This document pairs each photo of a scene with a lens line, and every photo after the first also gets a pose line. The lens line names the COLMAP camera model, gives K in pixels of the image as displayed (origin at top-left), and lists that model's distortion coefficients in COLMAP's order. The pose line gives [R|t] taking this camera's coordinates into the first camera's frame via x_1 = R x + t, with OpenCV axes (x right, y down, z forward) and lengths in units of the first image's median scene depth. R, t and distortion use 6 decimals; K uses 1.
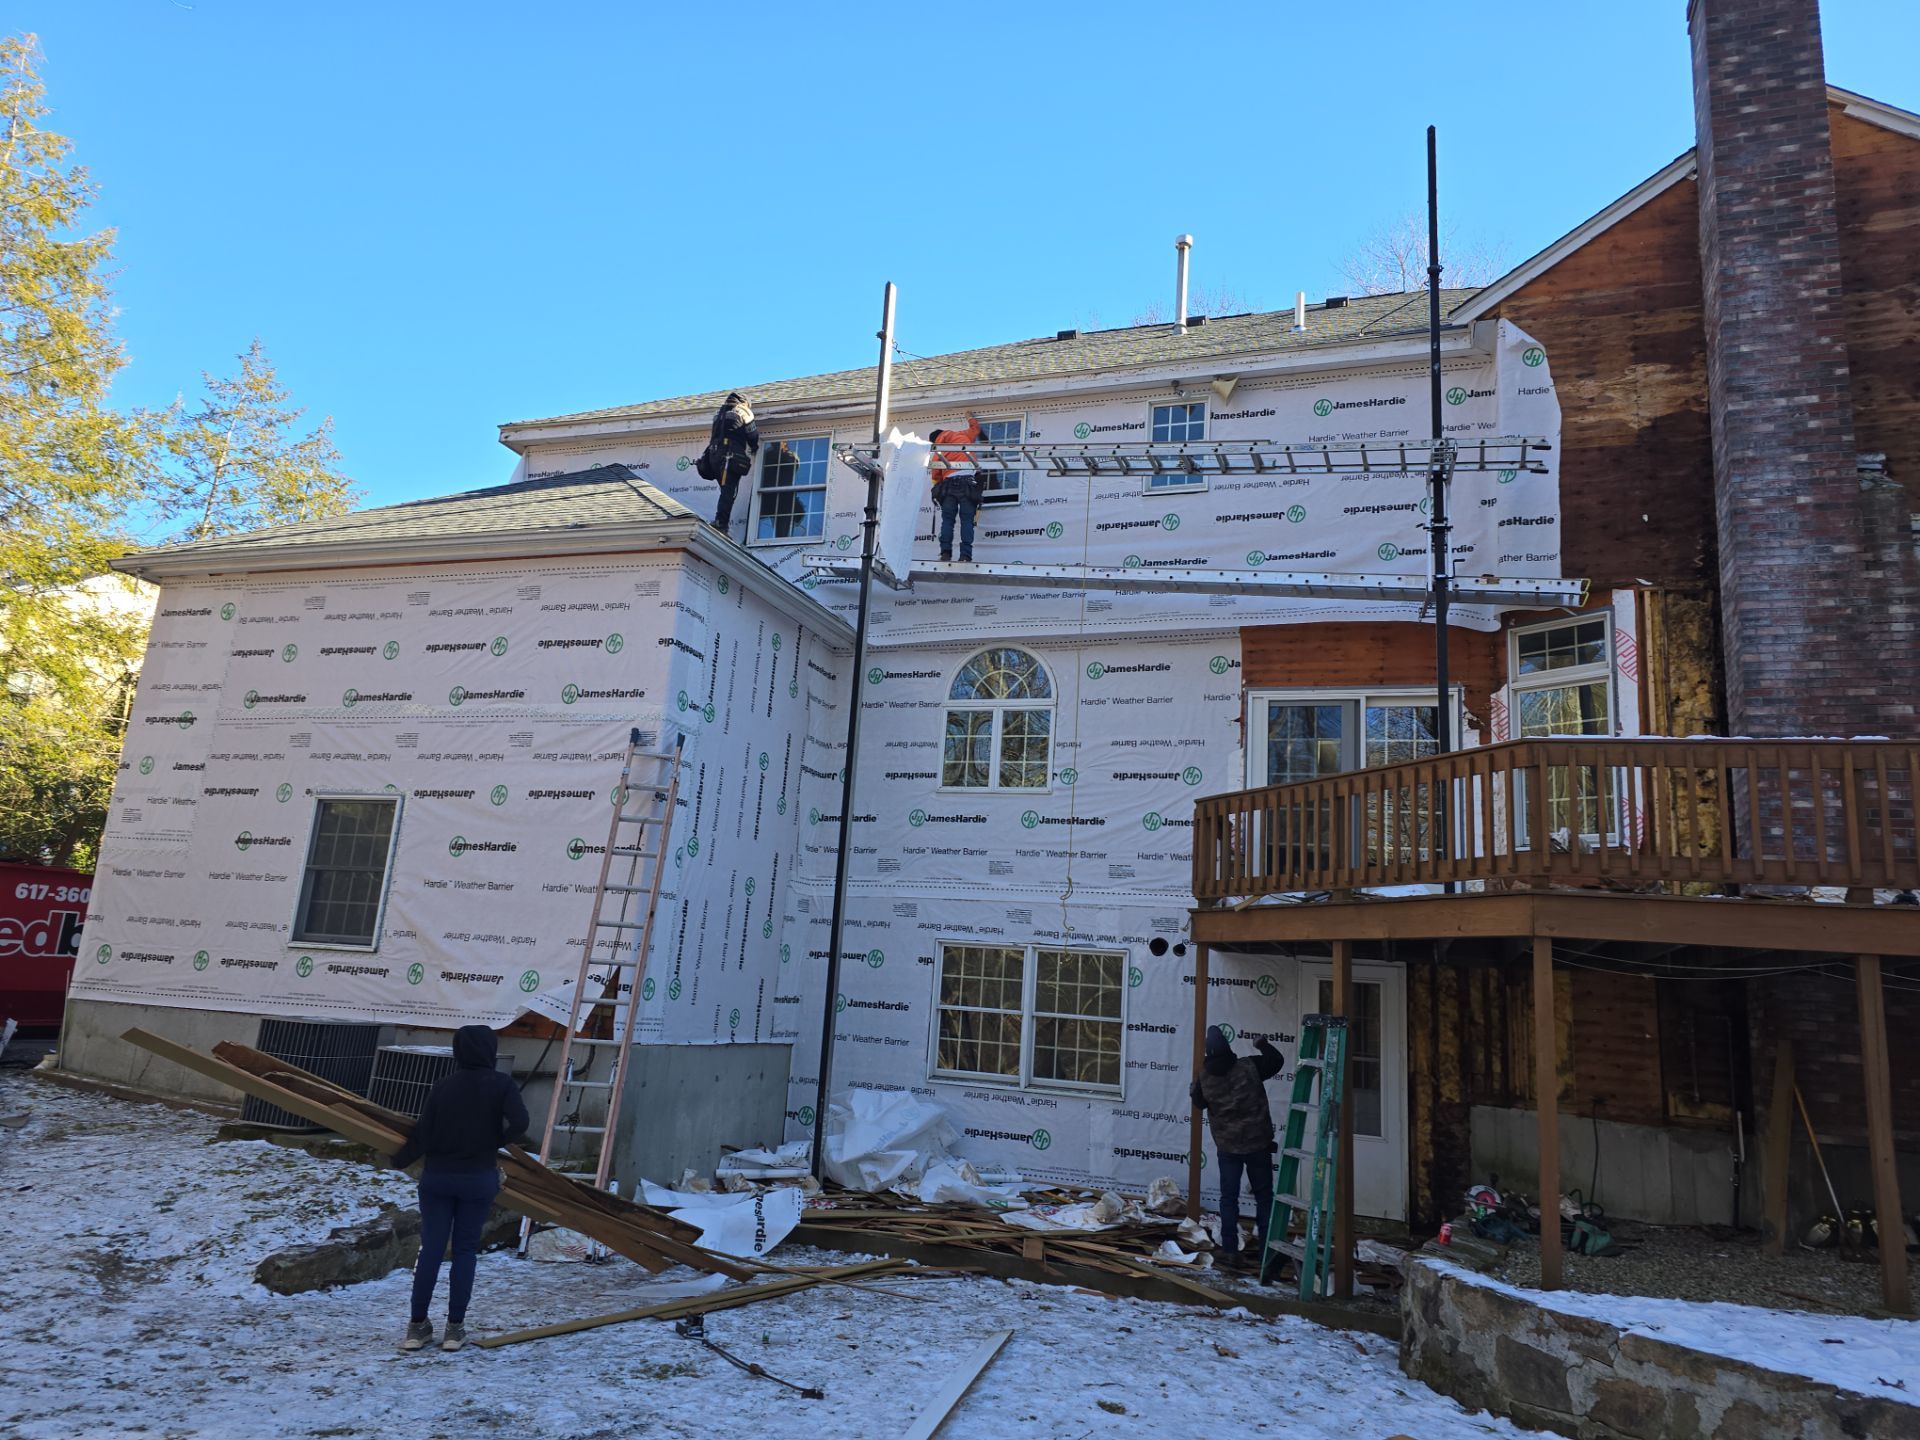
lens RADIAL K [[1266.9, 0, 950.1], [0, 1266.9, 716.6], [0, 0, 1]] dist [0.053284, -0.036282]
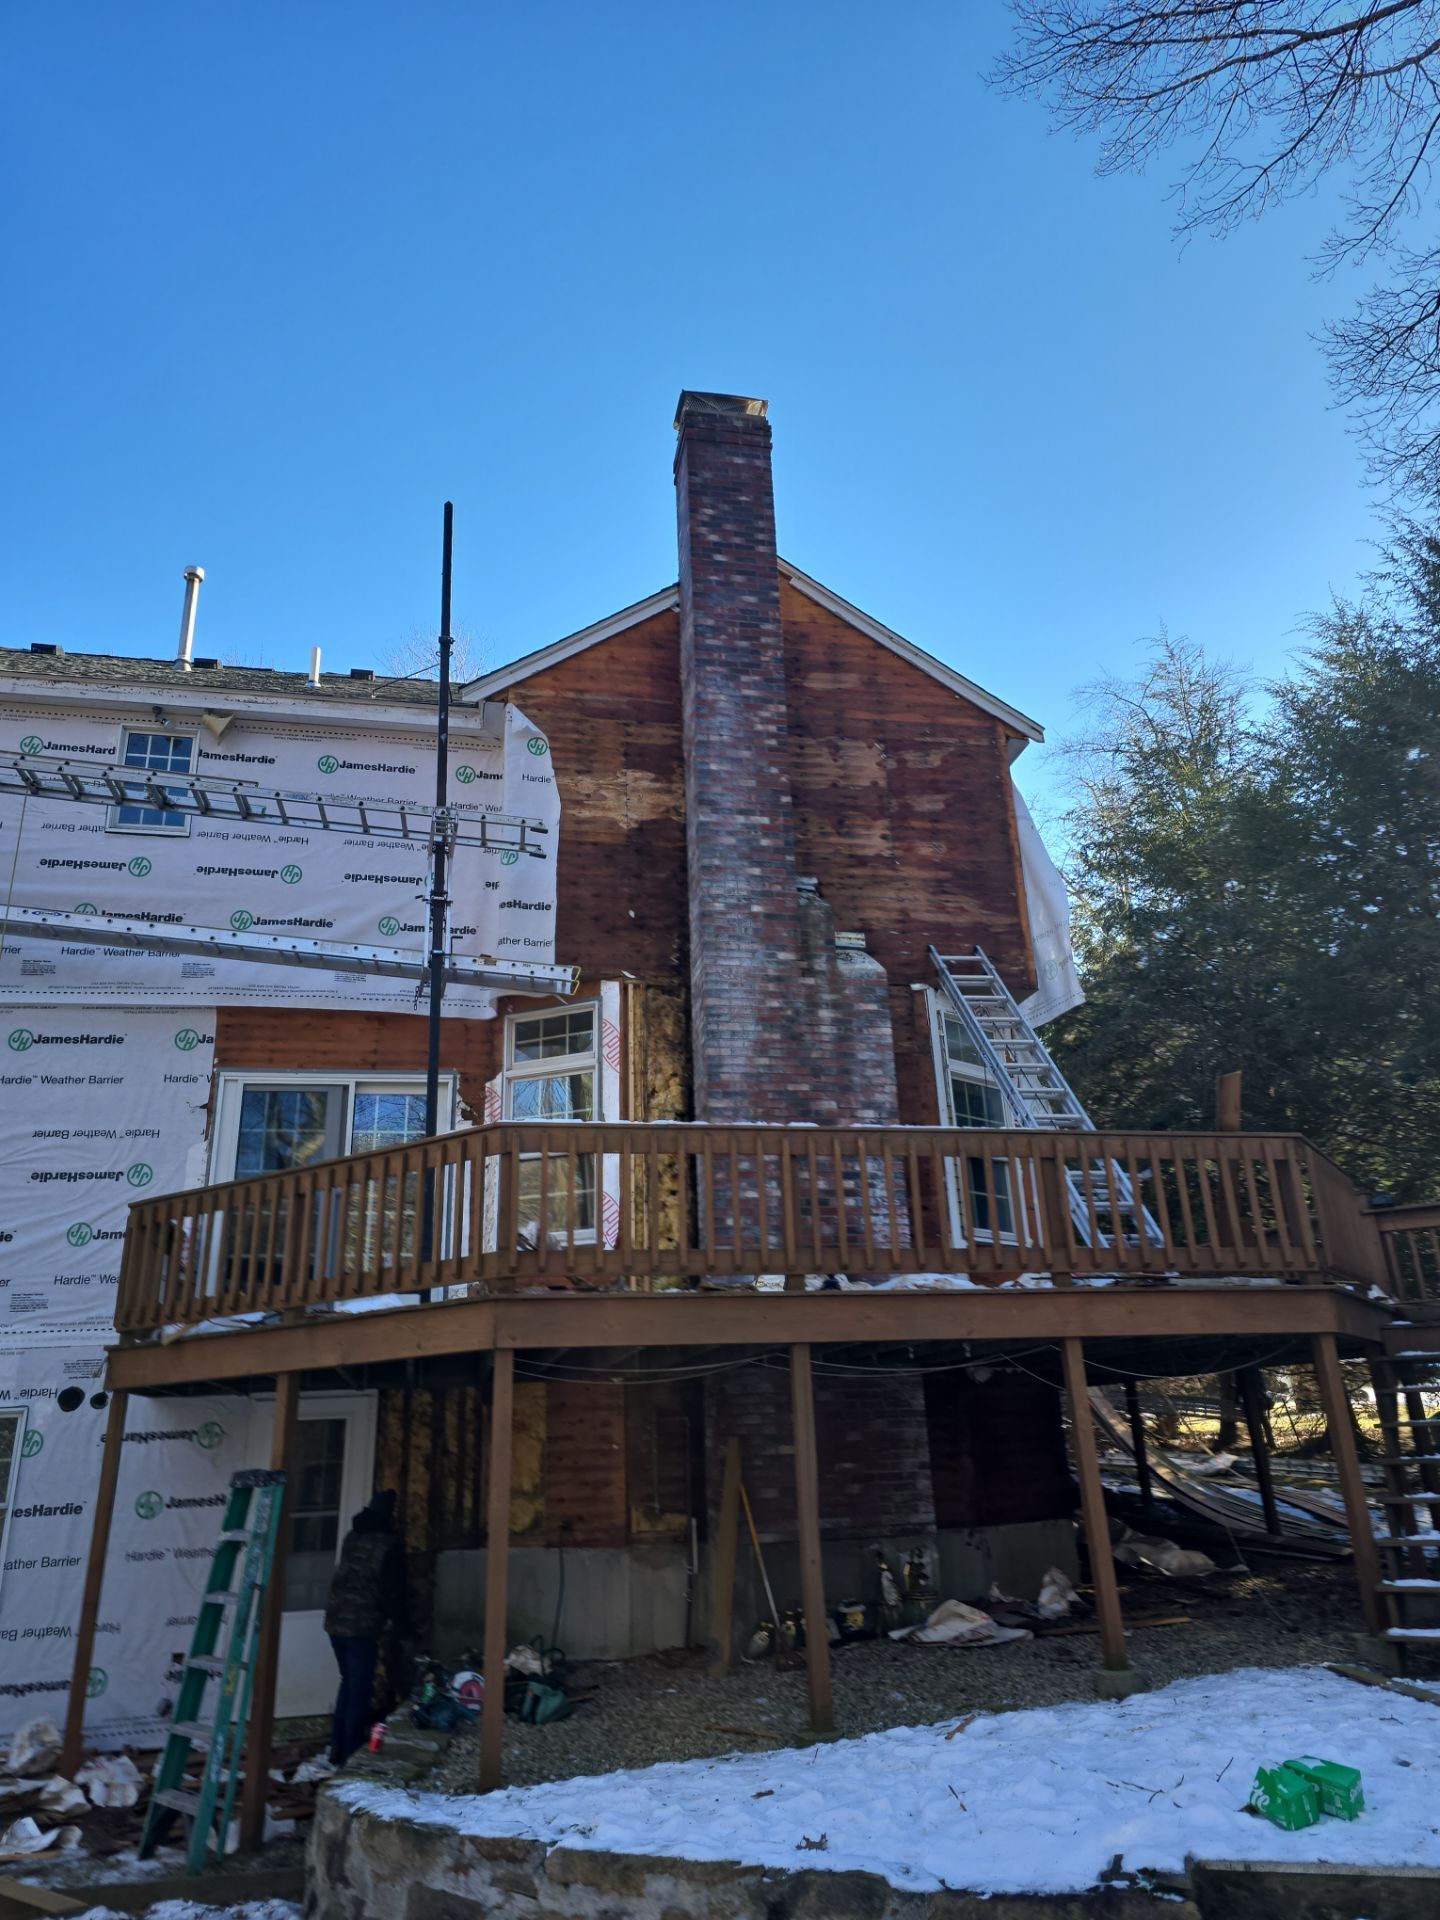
lens RADIAL K [[1282.2, 0, 703.4], [0, 1282.2, 953.9], [0, 0, 1]] dist [0.126483, -0.155216]
pose [[0.857820, 0.085030, 0.506868, 0.076960], [-0.018874, 0.990766, -0.134263, 0.014646], [-0.513604, 0.105607, 0.851503, 0.103446]]
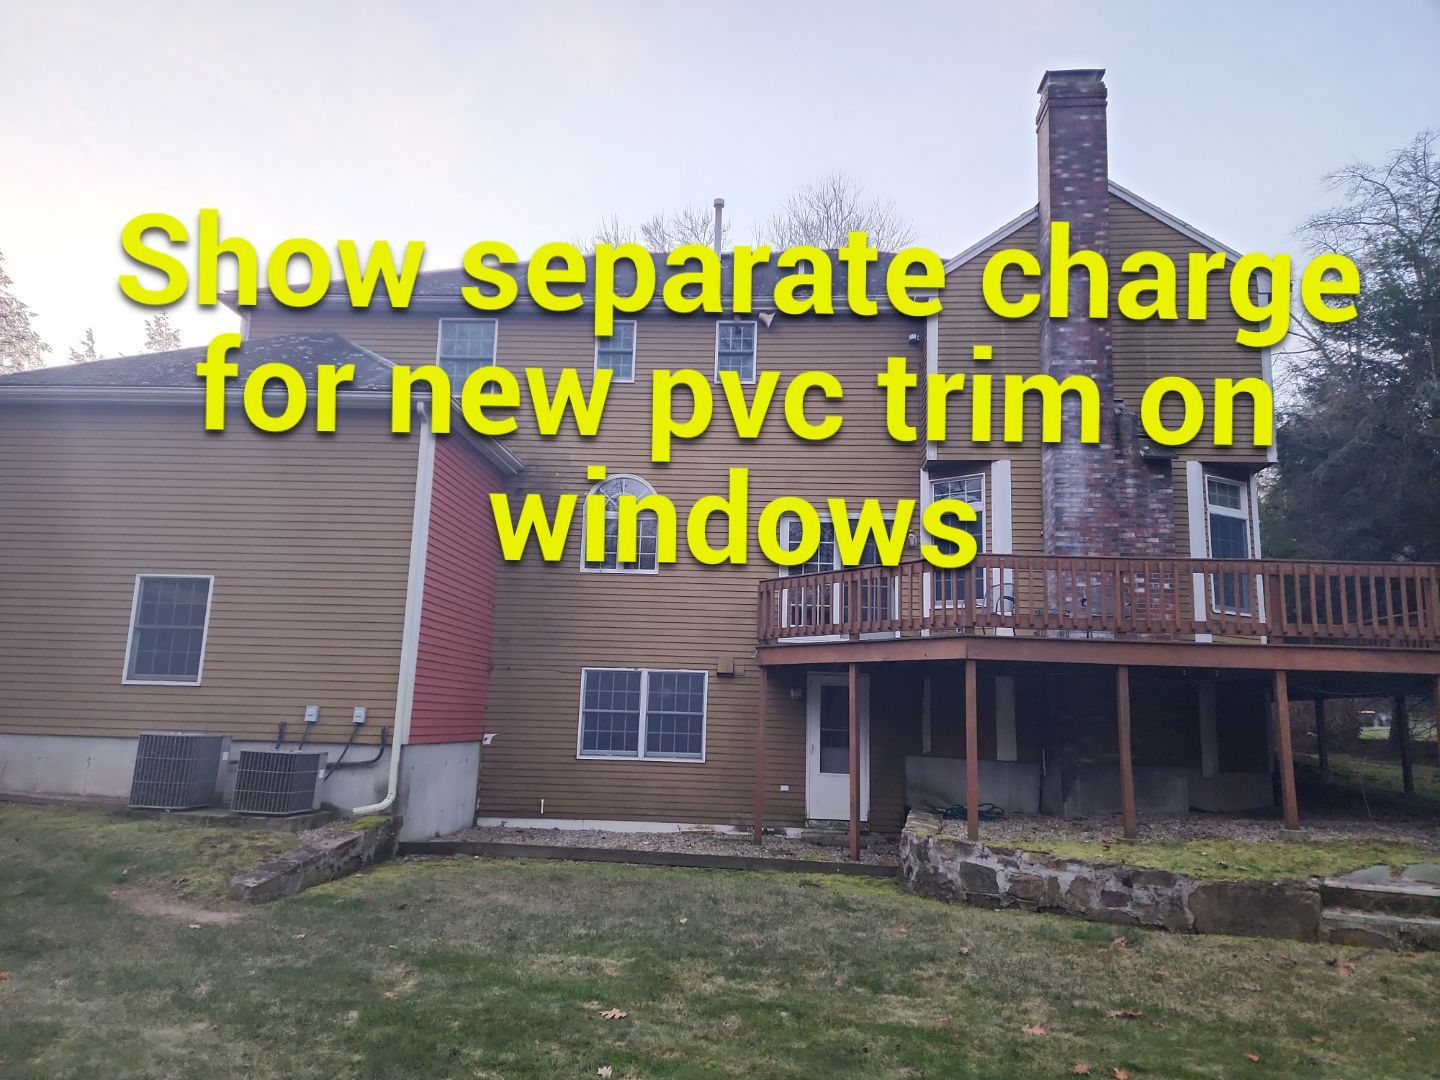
lens RADIAL K [[941.1, 0, 707.2], [0, 941.1, 559.7], [0, 0, 1]] dist [0.088136, -0.074595]
pose [[0.964226, 0.007321, 0.264982, -0.206006], [-0.024125, 0.997894, 0.060217, -0.035077], [-0.263983, -0.064455, 0.962371, -0.164968]]
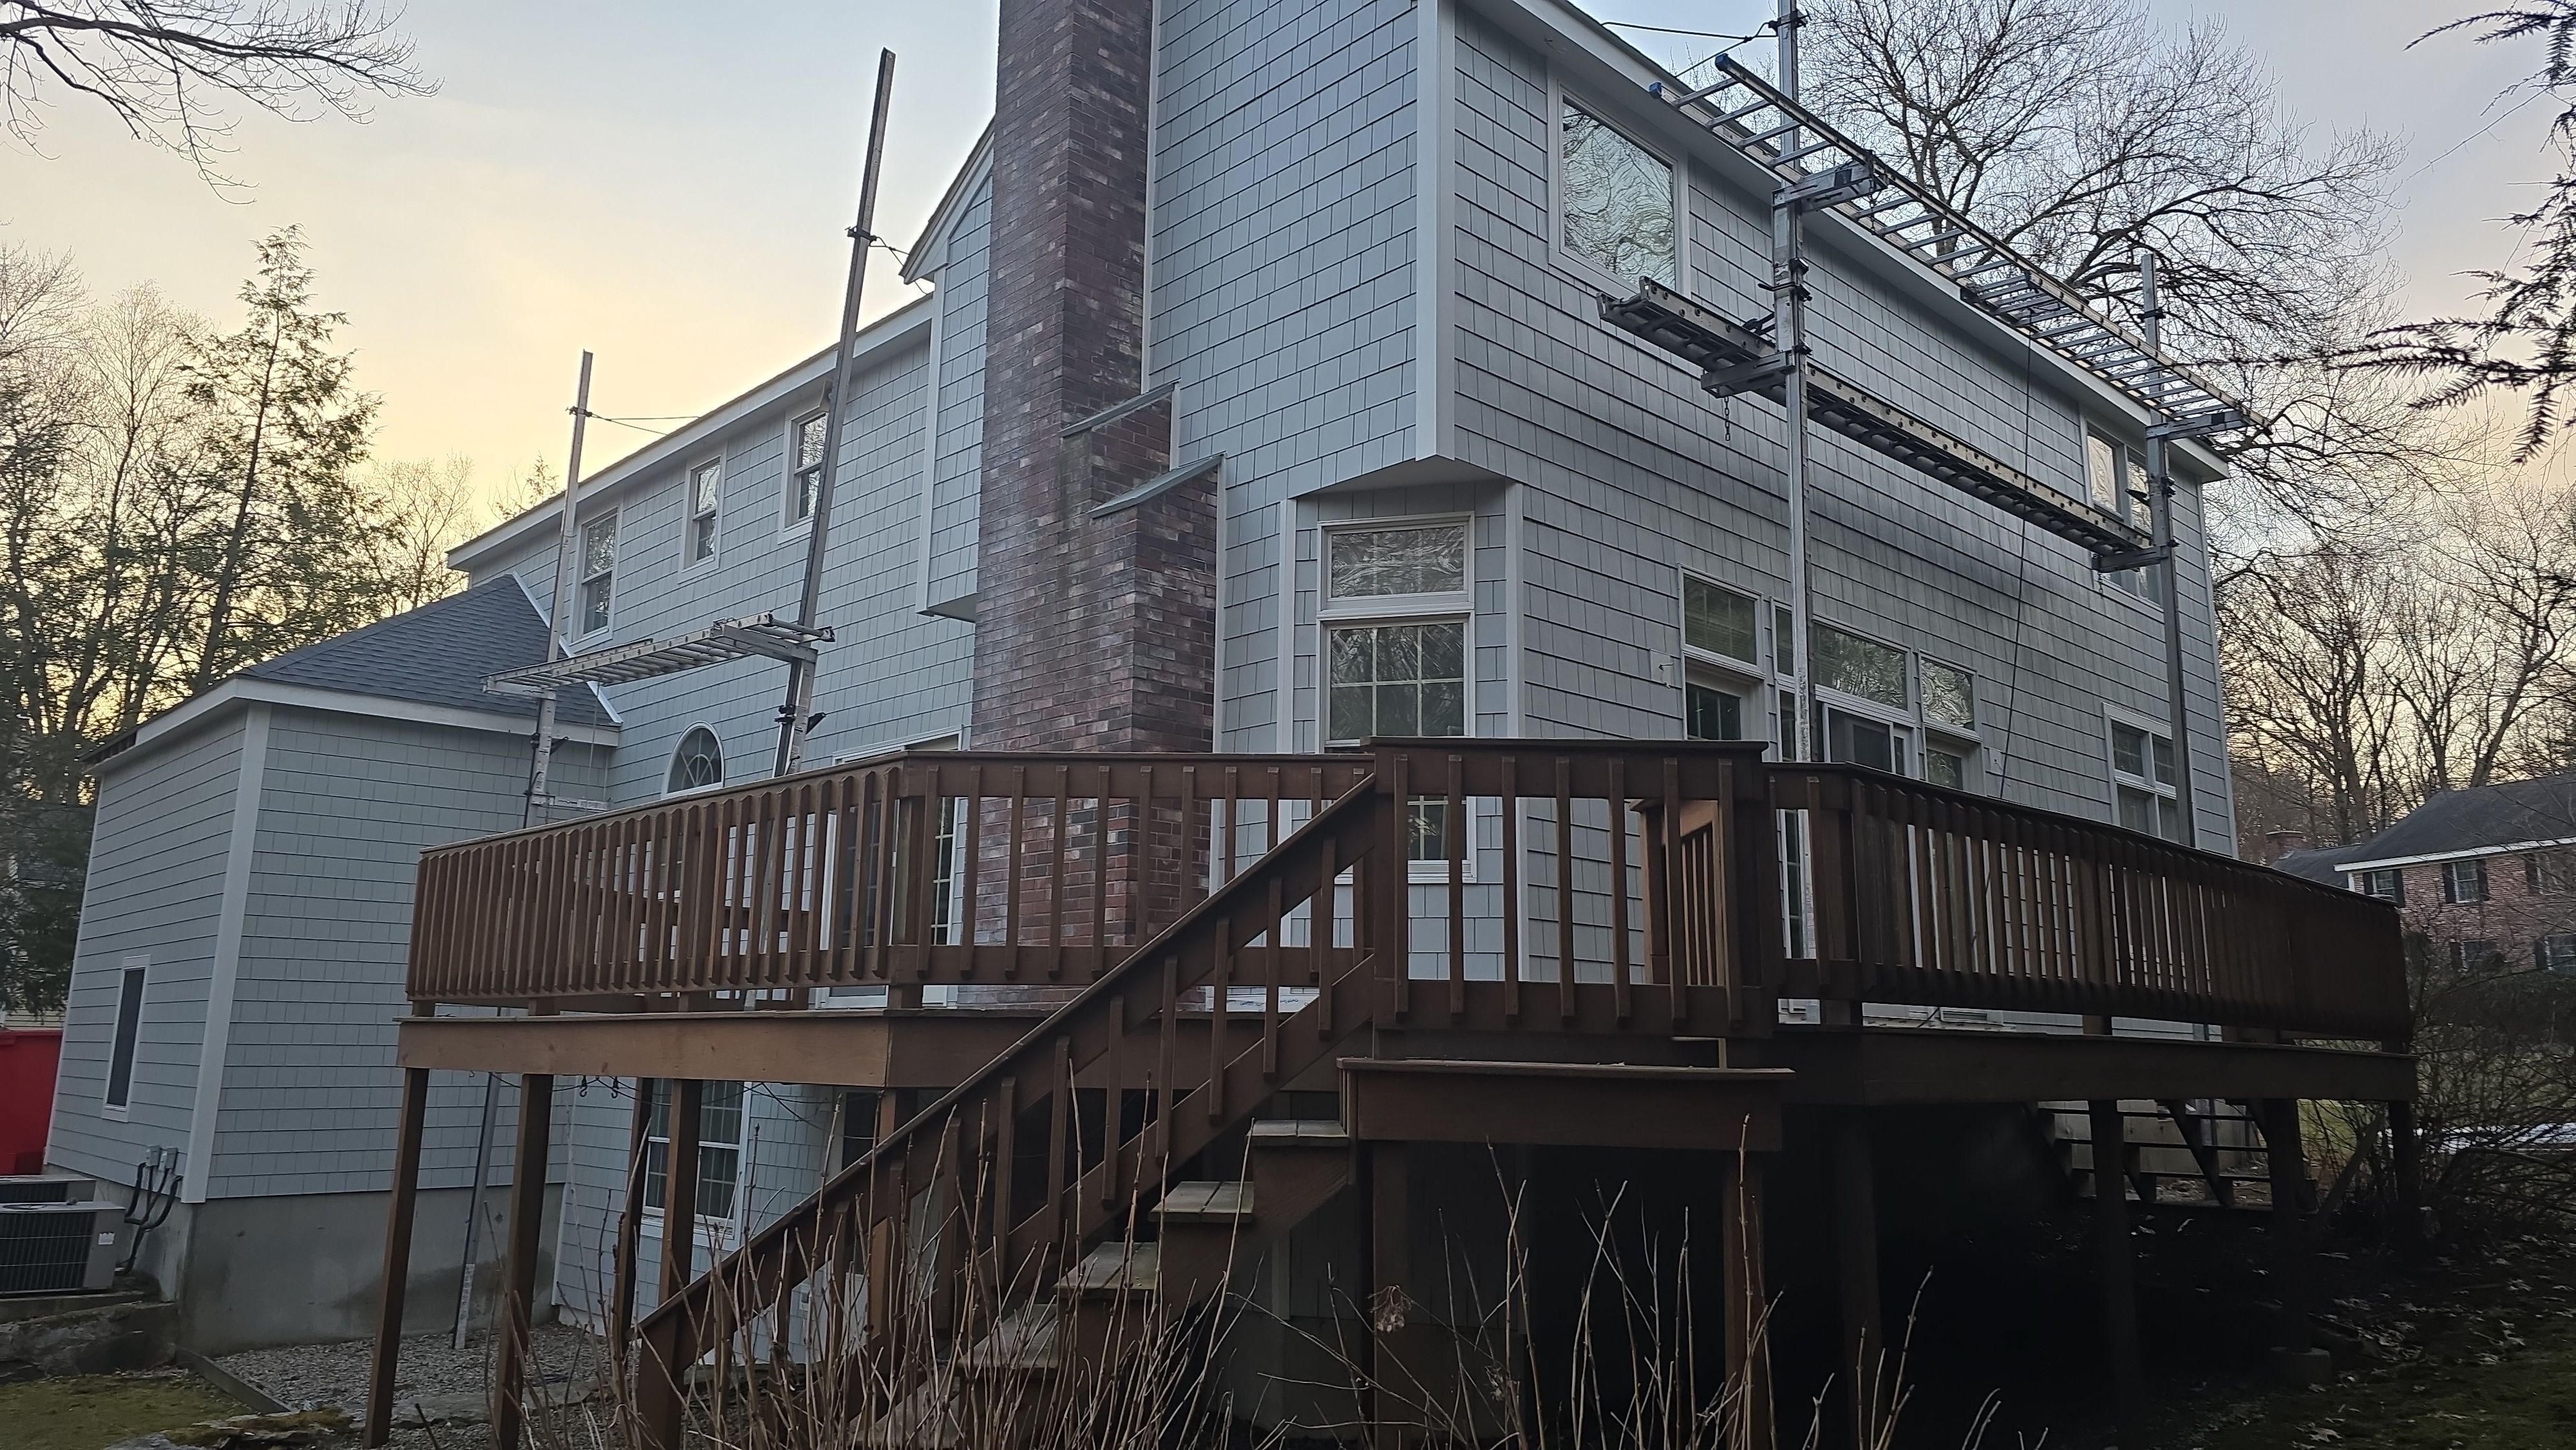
lens RADIAL K [[1689.1, 0, 1270.1], [0, 1689.1, 723.8], [0, 0, 1]] dist [0.083291, -0.075164]
pose [[0.892890, -0.140284, -0.427864, 1.171549], [0.145922, 0.989098, -0.019777, 0.030598], [0.425974, -0.044776, 0.903627, 0.117332]]
